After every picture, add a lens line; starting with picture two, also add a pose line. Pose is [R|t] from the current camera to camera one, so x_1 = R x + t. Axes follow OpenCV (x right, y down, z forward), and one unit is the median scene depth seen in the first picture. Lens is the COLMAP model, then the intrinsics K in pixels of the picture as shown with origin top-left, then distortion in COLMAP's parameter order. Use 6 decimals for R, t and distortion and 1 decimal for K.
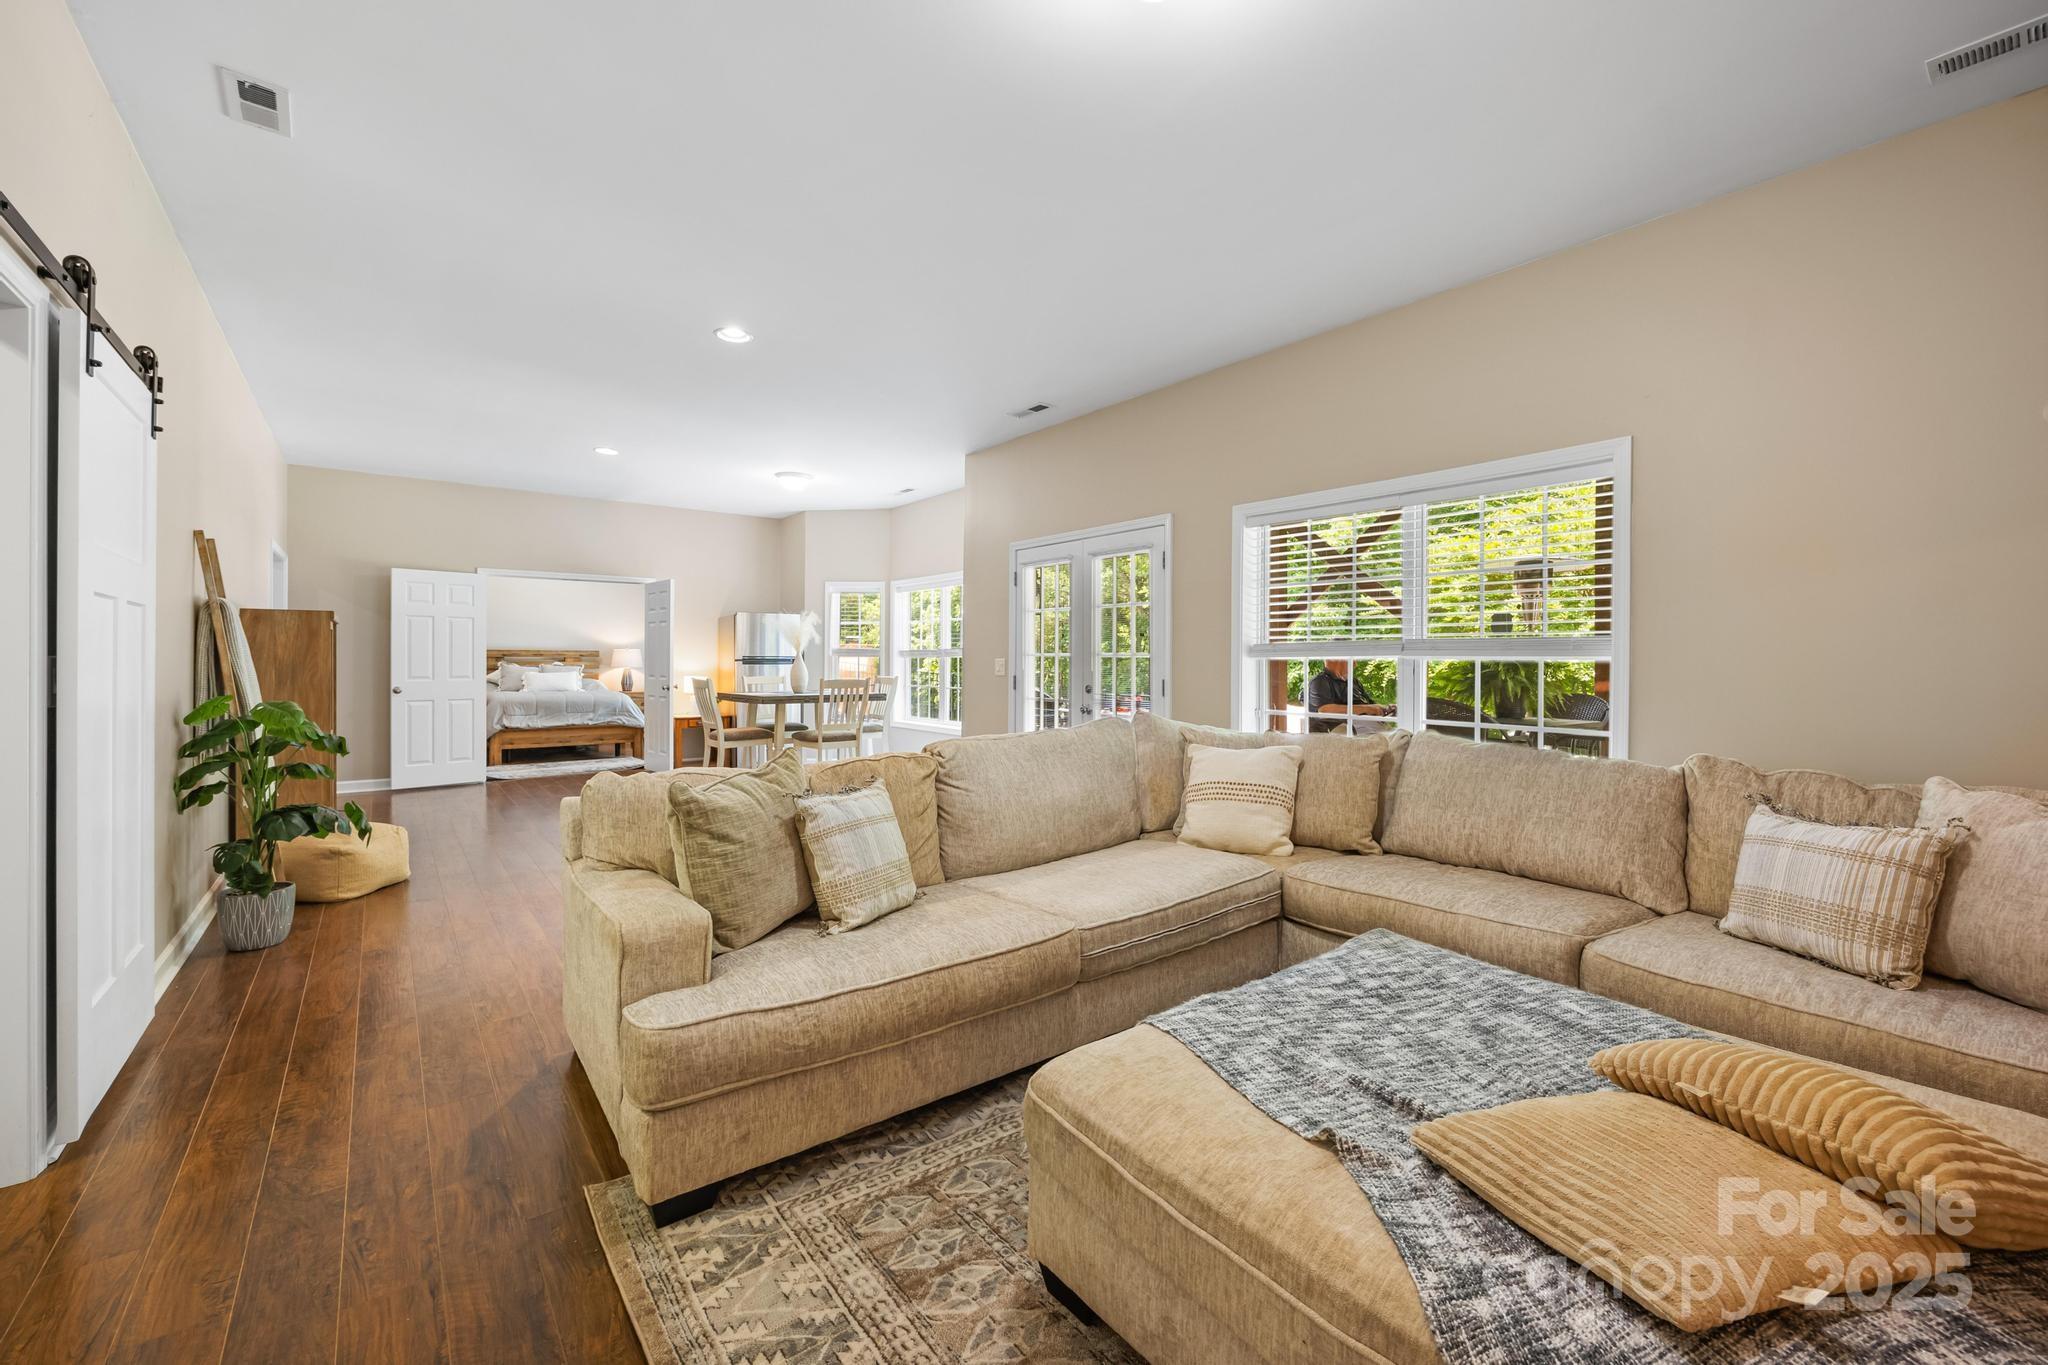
lens RADIAL K [[825.8, 0, 1031.6], [0, 825.8, 648.5], [0, 0, 1]] dist [-0.051410, 0.018104]
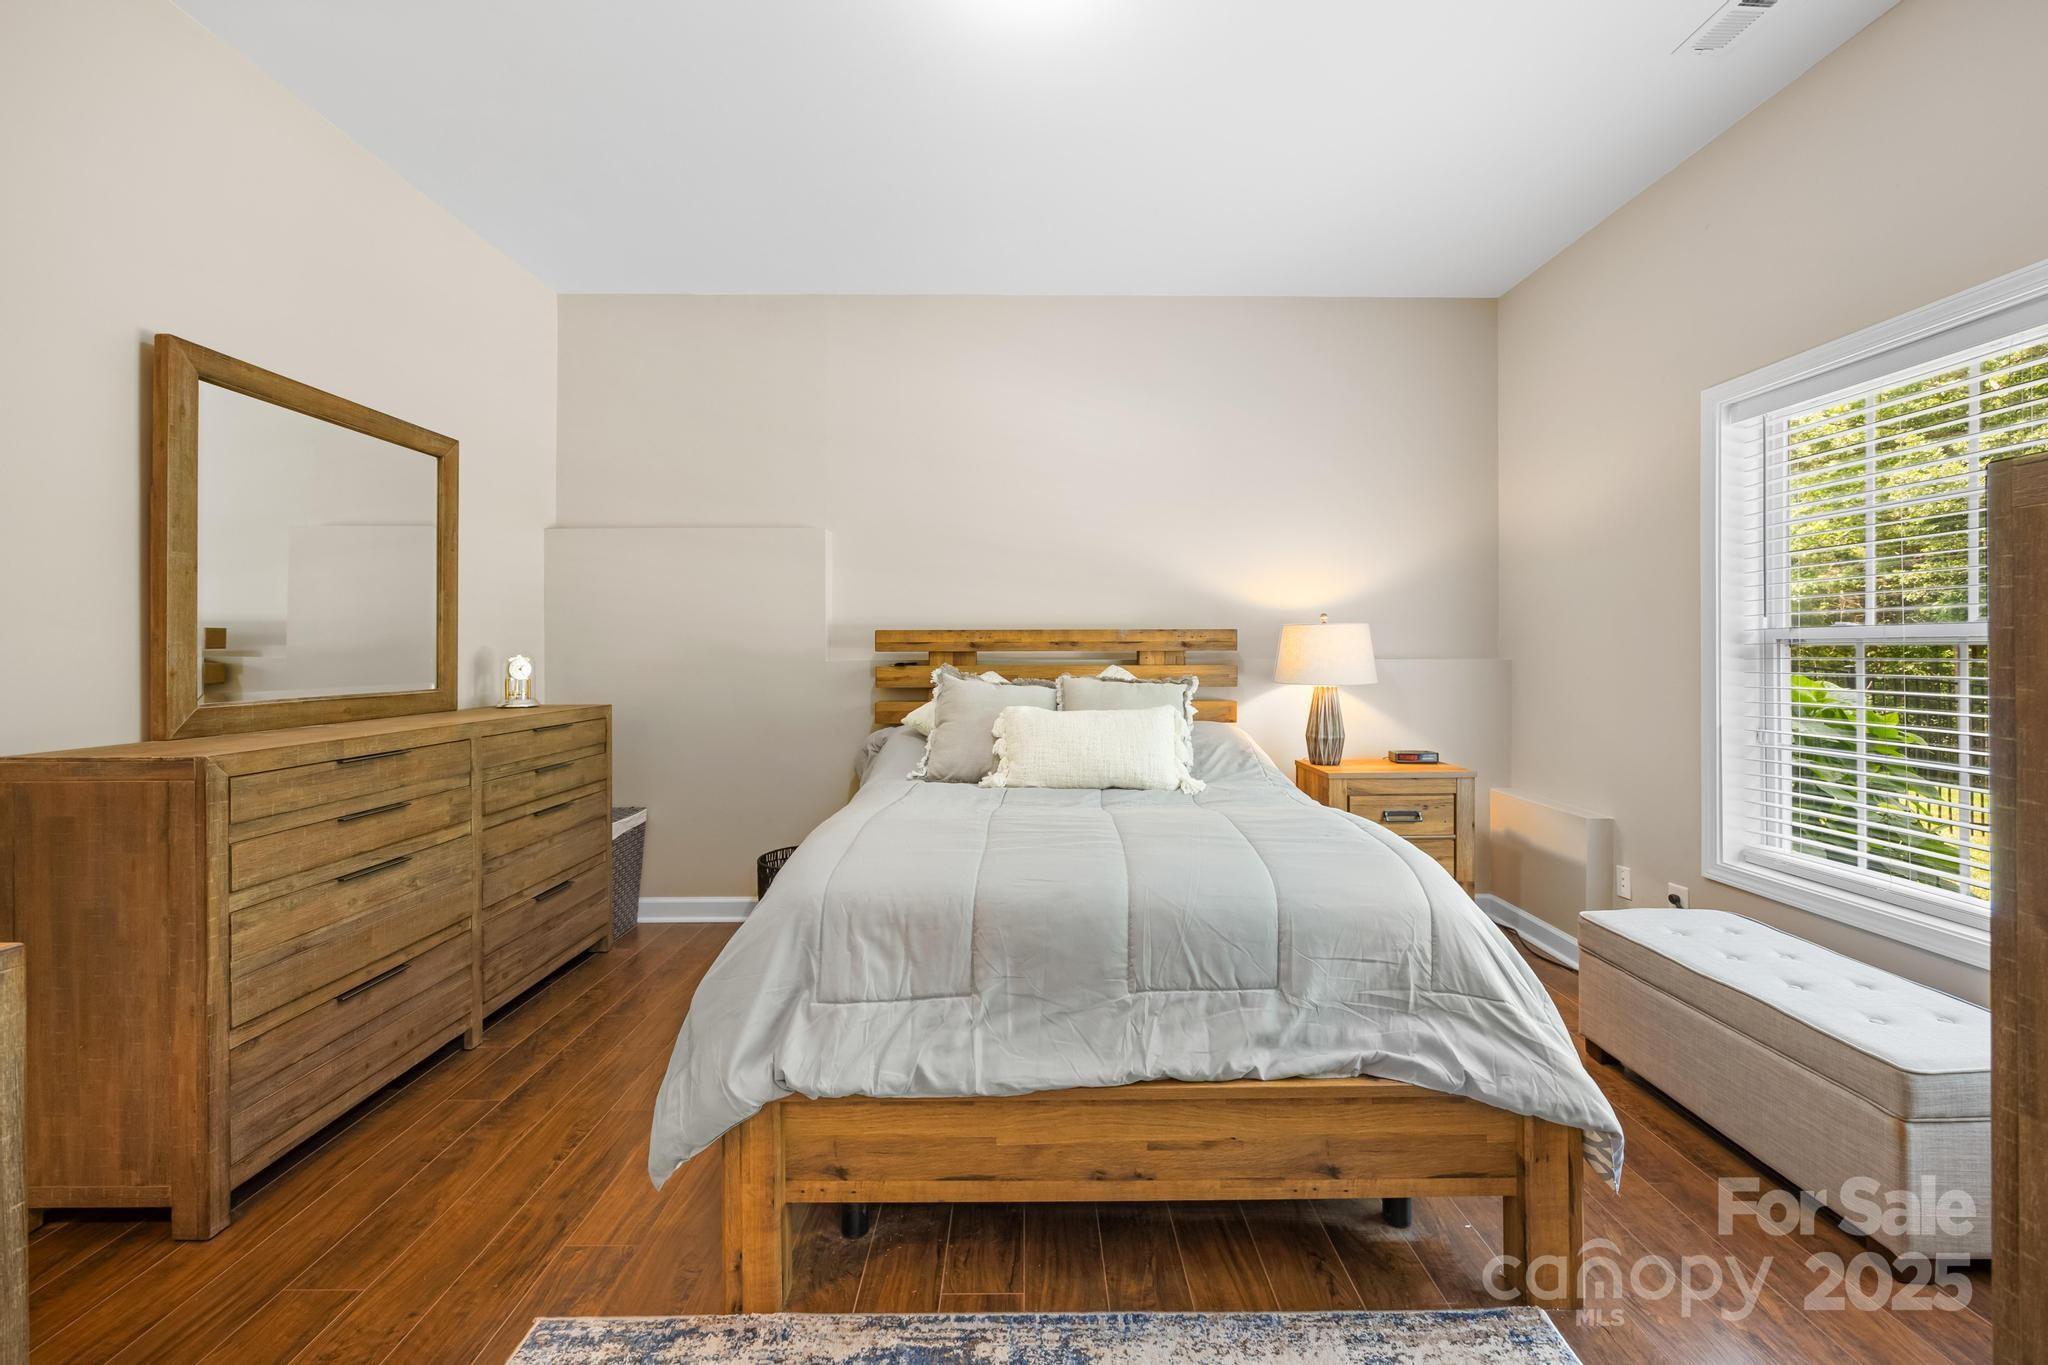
lens RADIAL K [[825.8, 0, 1031.6], [0, 825.8, 648.5], [0, 0, 1]] dist [-0.051410, 0.018104]
pose [[0.782149, -0.004481, -0.623075, -0.457172], [0.012882, 0.999877, 0.008980, 0.007127], [0.622958, -0.015050, 0.782110, 0.810763]]
